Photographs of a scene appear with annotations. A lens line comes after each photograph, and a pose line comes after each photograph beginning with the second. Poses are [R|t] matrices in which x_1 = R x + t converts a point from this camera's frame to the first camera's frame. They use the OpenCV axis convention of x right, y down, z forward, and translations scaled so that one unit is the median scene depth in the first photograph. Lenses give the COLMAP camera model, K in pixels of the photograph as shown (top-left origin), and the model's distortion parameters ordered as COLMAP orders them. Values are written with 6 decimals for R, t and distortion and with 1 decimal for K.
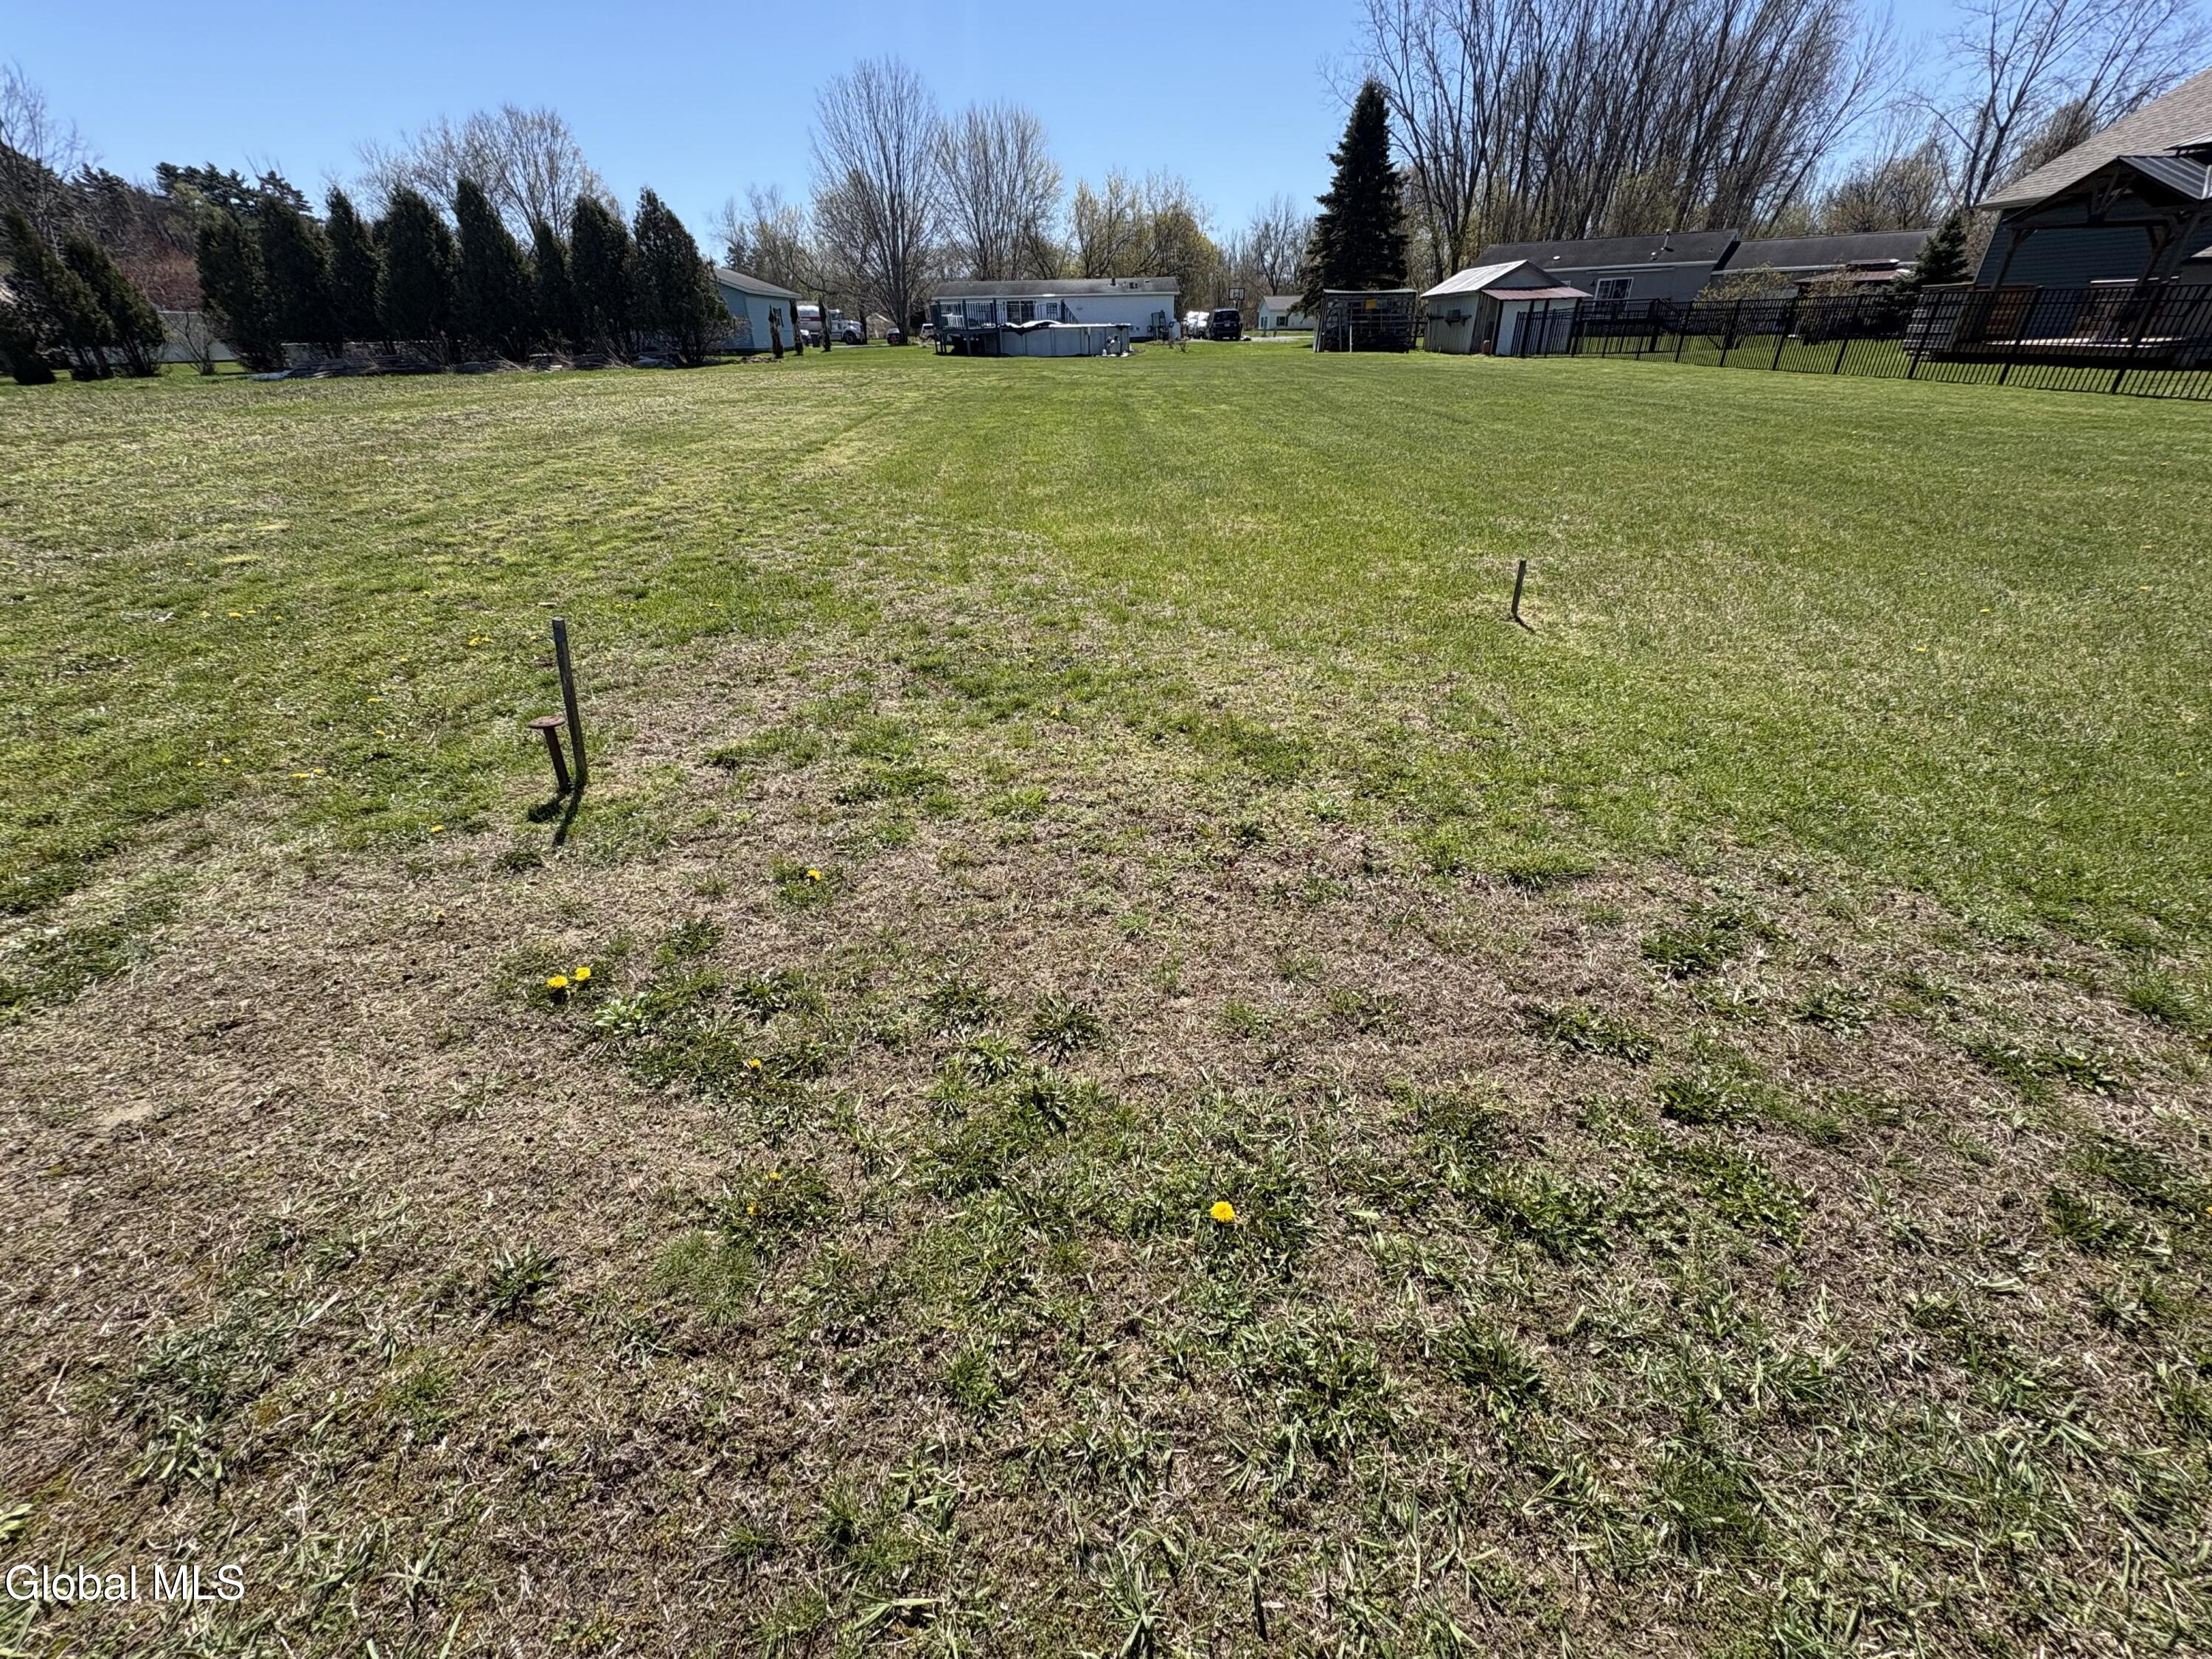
lens RADIAL K [[876.2, 0, 1105.8], [0, 876.2, 832.9], [0, 0, 1]] dist [0.000335, 0.000284]
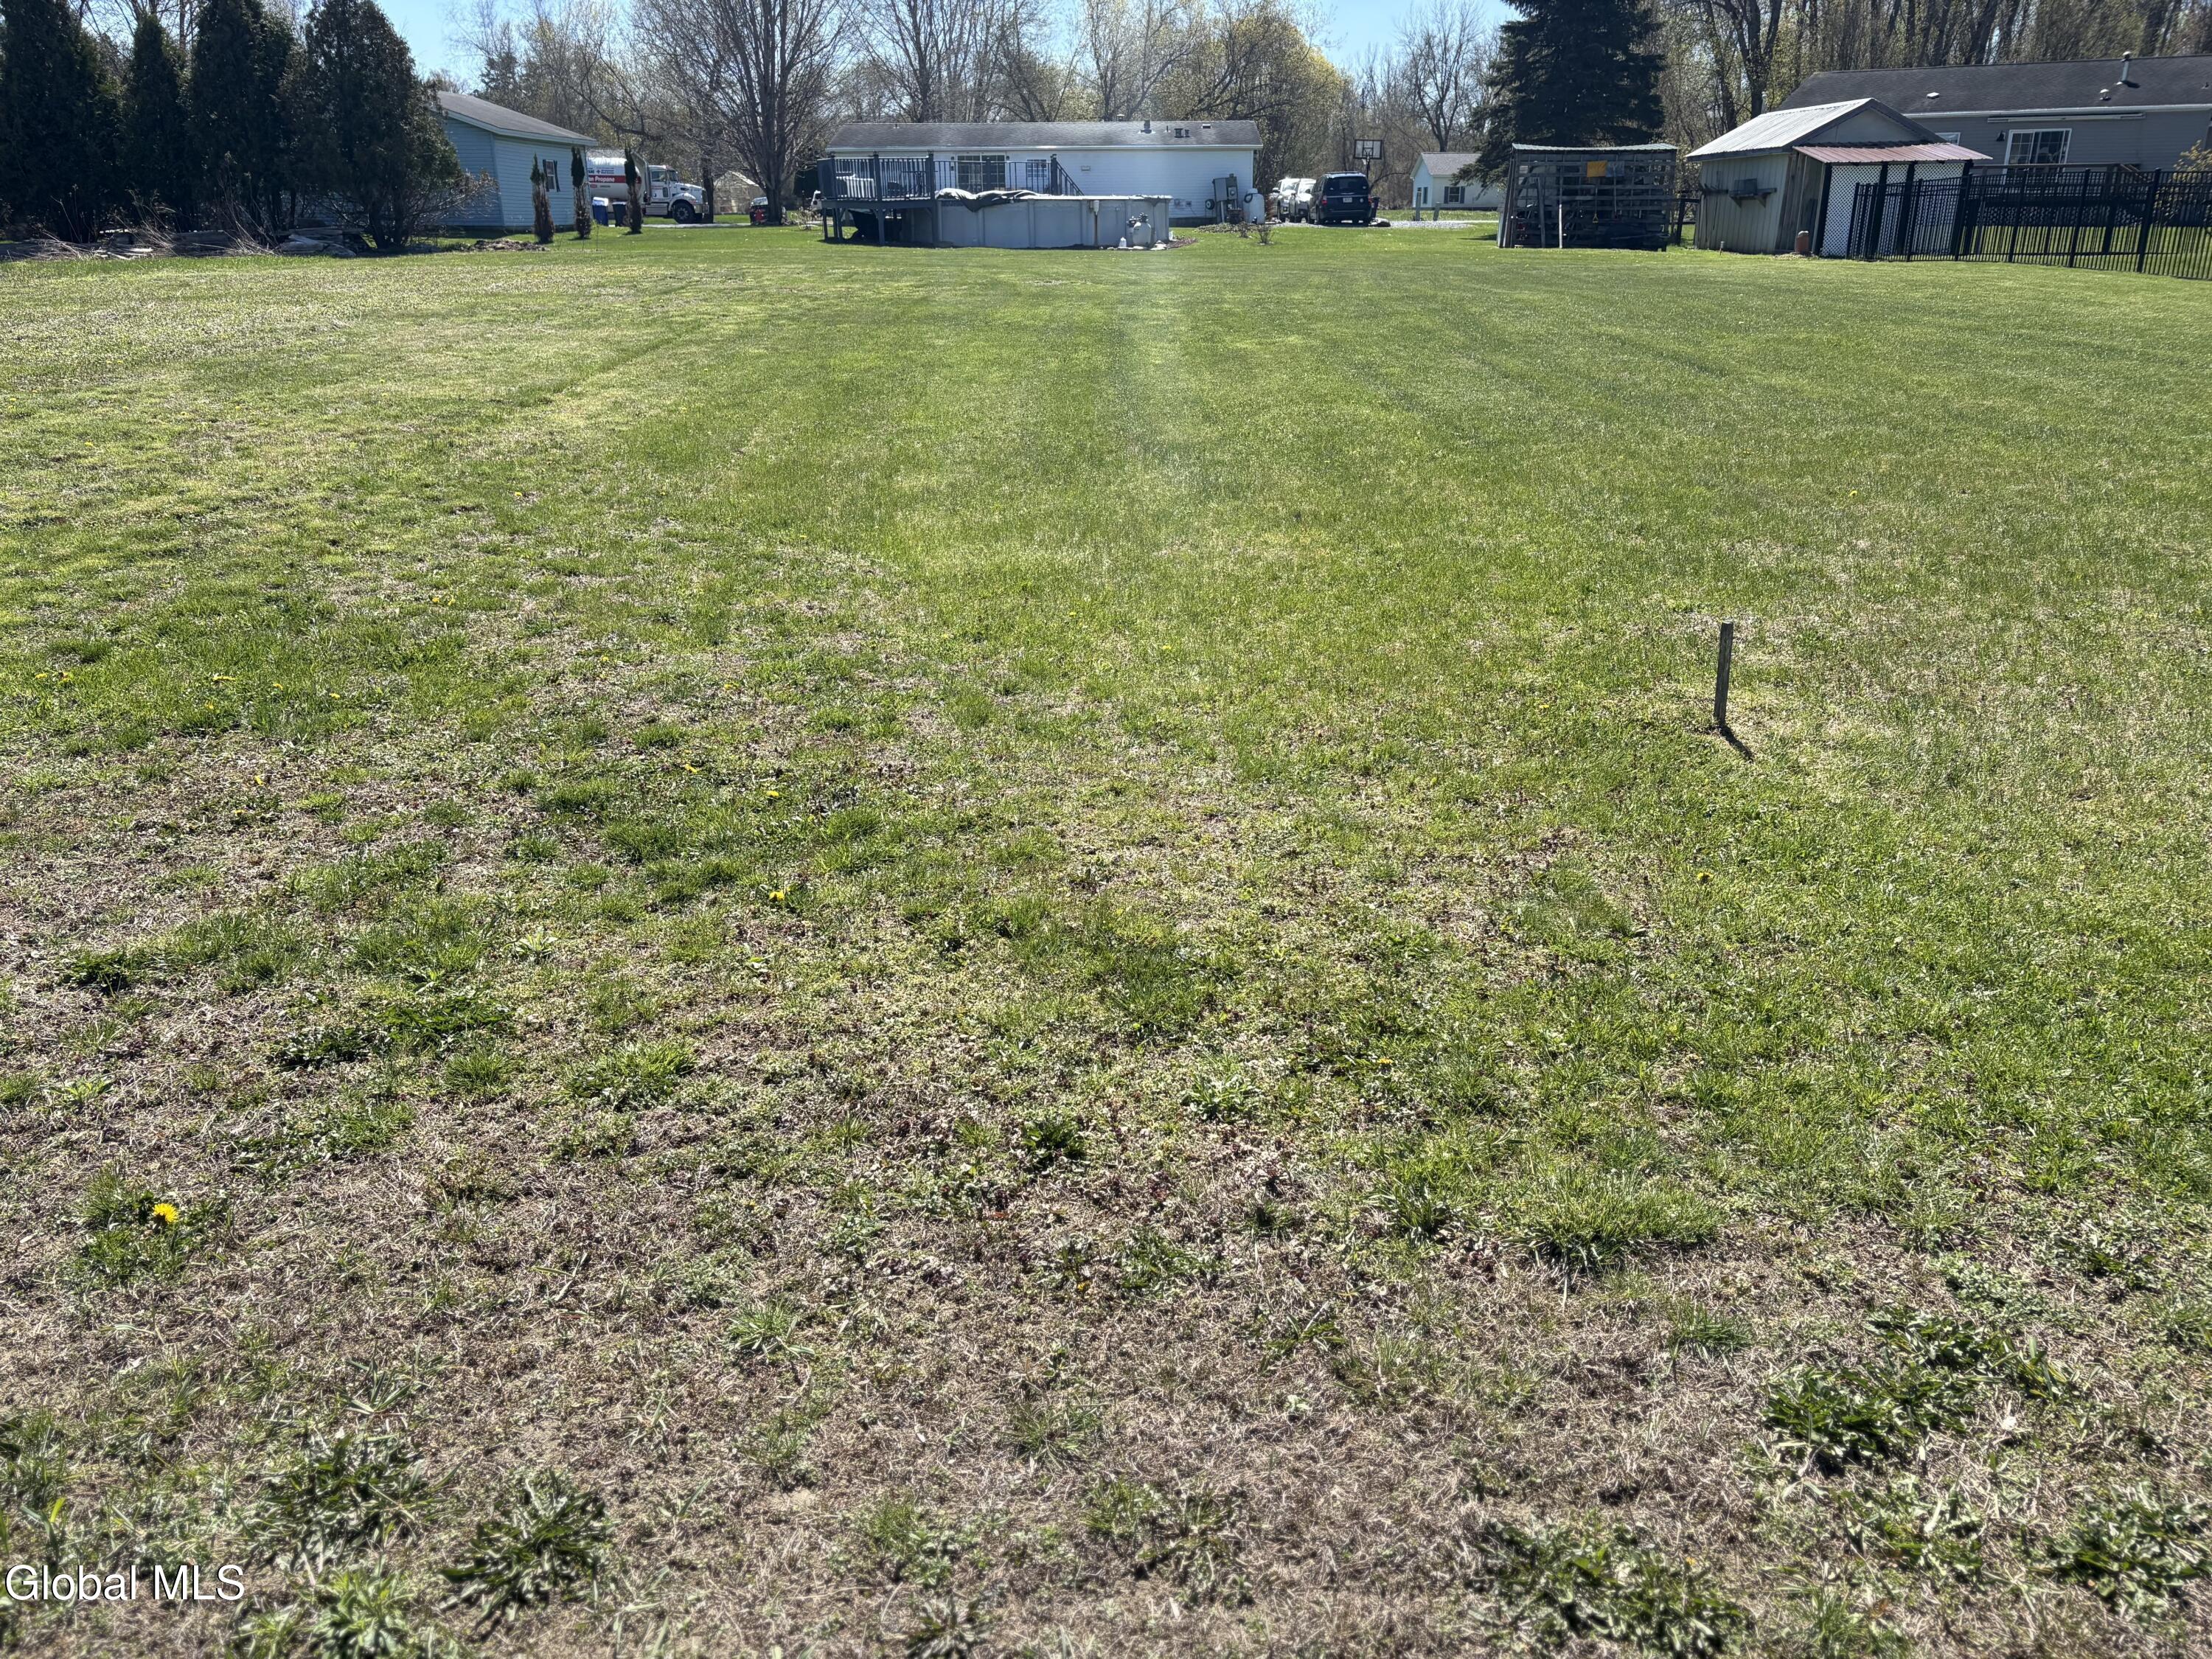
lens RADIAL K [[1671.1, 0, 1117.6], [0, 1671.1, 825.6], [0, 0, 1]] dist [0.040110, -0.034427]
pose [[0.999761, 0.018119, -0.012263, 0.104562], [-0.019903, 0.985953, -0.165832, -0.010190], [0.009086, 0.166037, 0.986078, 0.004258]]
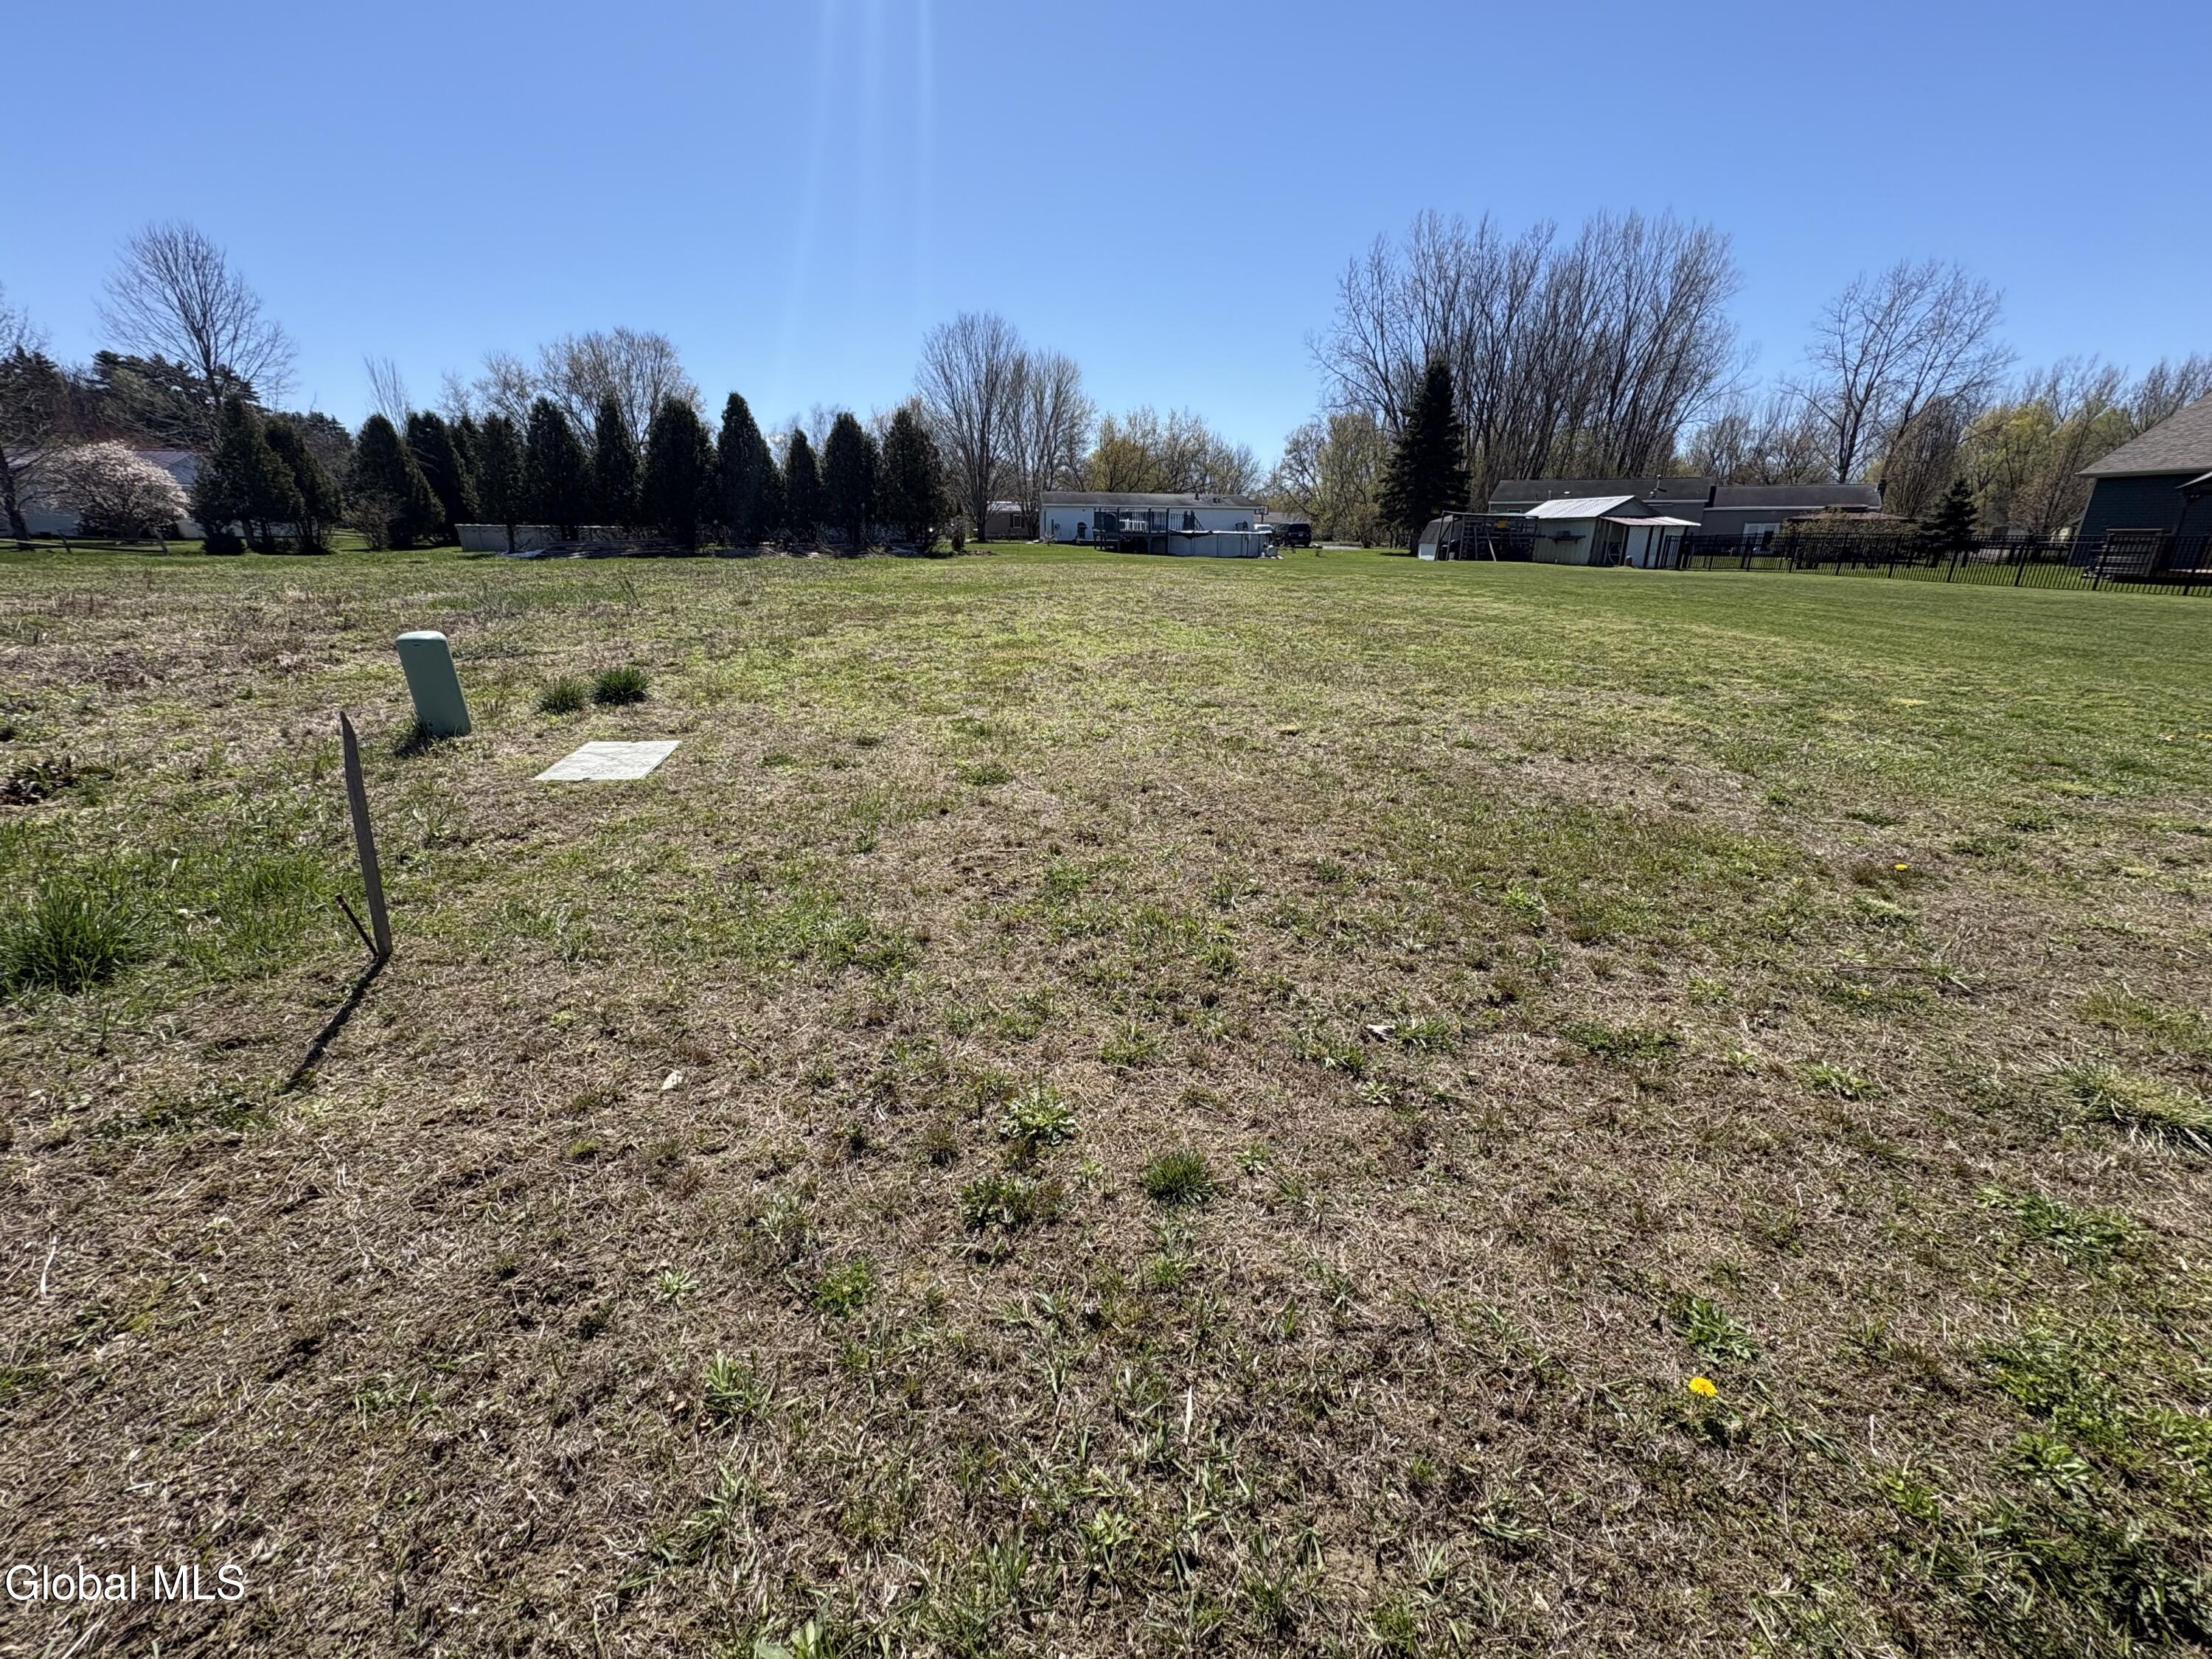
lens RADIAL K [[876.2, 0, 1103.3], [0, 876.2, 835.4], [0, 0, 1]] dist [0.000335, 0.000284]
pose [[0.992375, -0.011579, 0.122707, -2.417086], [0.034514, 0.981853, -0.186477, 0.081373], [-0.118321, 0.189291, 0.974766, -0.082334]]
